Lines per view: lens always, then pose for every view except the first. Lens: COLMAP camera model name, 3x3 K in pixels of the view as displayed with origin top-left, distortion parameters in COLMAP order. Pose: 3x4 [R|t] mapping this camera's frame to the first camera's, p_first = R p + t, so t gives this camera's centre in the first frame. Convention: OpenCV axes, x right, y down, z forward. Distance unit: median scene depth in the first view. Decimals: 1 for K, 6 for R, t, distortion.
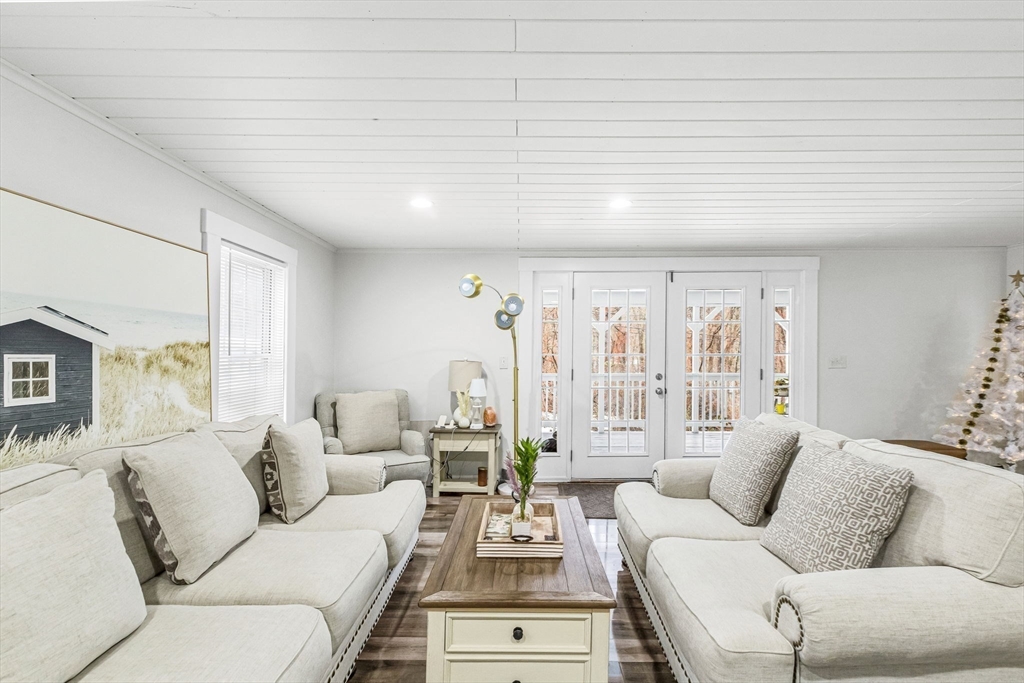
lens RADIAL K [[485.1, 0, 519.5], [0, 485.1, 338.5], [0, 0, 1]] dist [0.004046, -0.000270]
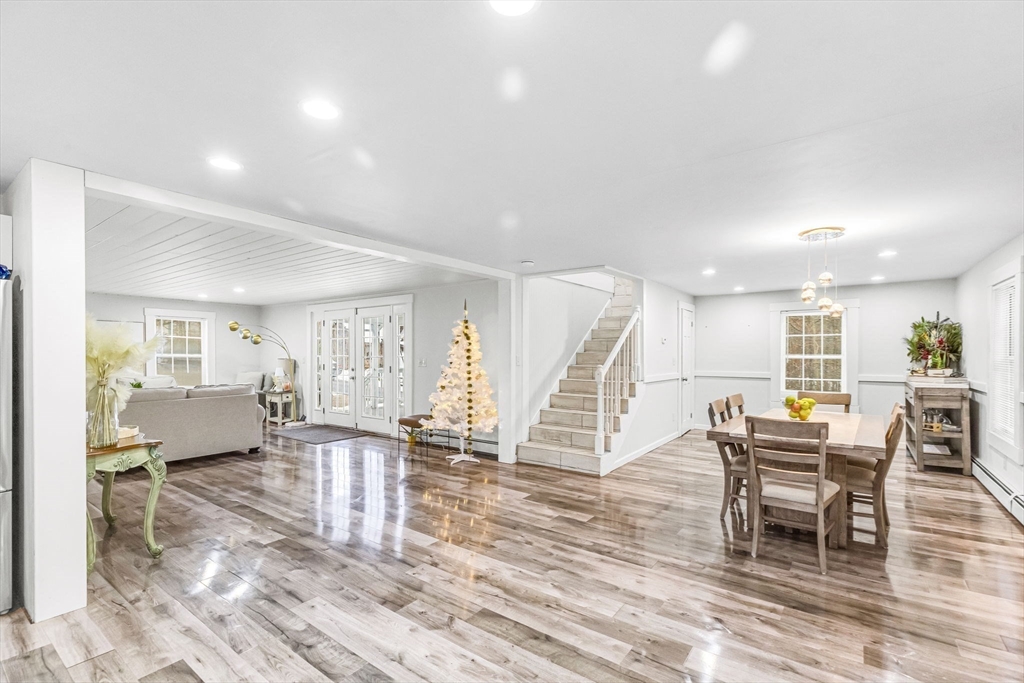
lens RADIAL K [[464.6, 0, 506.7], [0, 464.6, 354.1], [0, 0, 1]] dist [0.007520, 0.000074]
pose [[0.798184, 0.005159, -0.602391, 2.960529], [0.010546, 0.999690, 0.022535, -0.013877], [0.602321, -0.024340, 0.797883, 0.013430]]
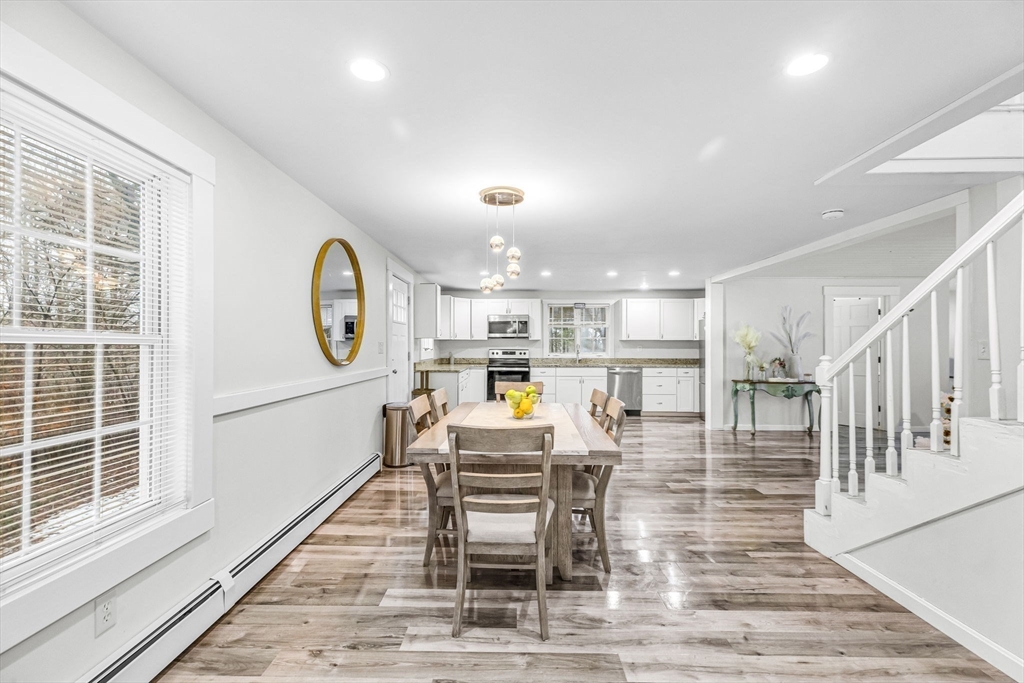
lens RADIAL K [[439.7, 0, 505.7], [0, 439.7, 342.6], [0, 0, 1]] dist [-0.032220, 0.012317]
pose [[-0.999631, 0.002334, 0.027075, 2.834038], [0.001522, 0.999550, -0.029965, 0.071677], [-0.027132, -0.029913, -0.999184, 2.655336]]
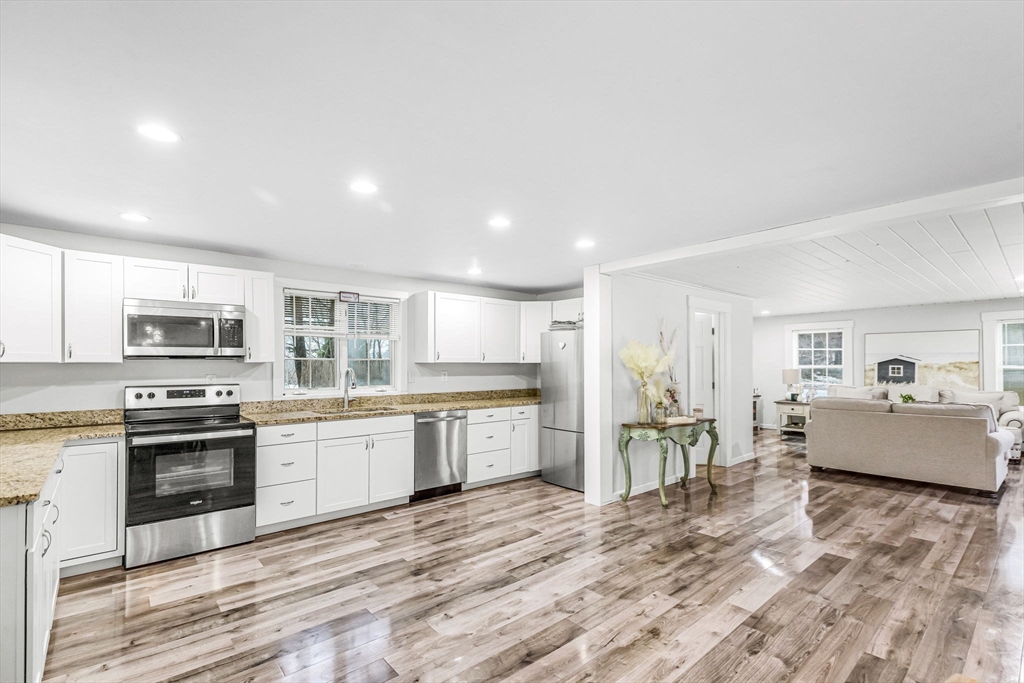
lens RADIAL K [[464.6, 0, 506.7], [0, 464.6, 354.1], [0, 0, 1]] dist [0.007520, 0.000074]
pose [[-0.760507, -0.008891, -0.649268, 3.067721], [0.021419, 0.999019, -0.038770, 0.010658], [0.648976, -0.043392, -0.759571, 1.259021]]
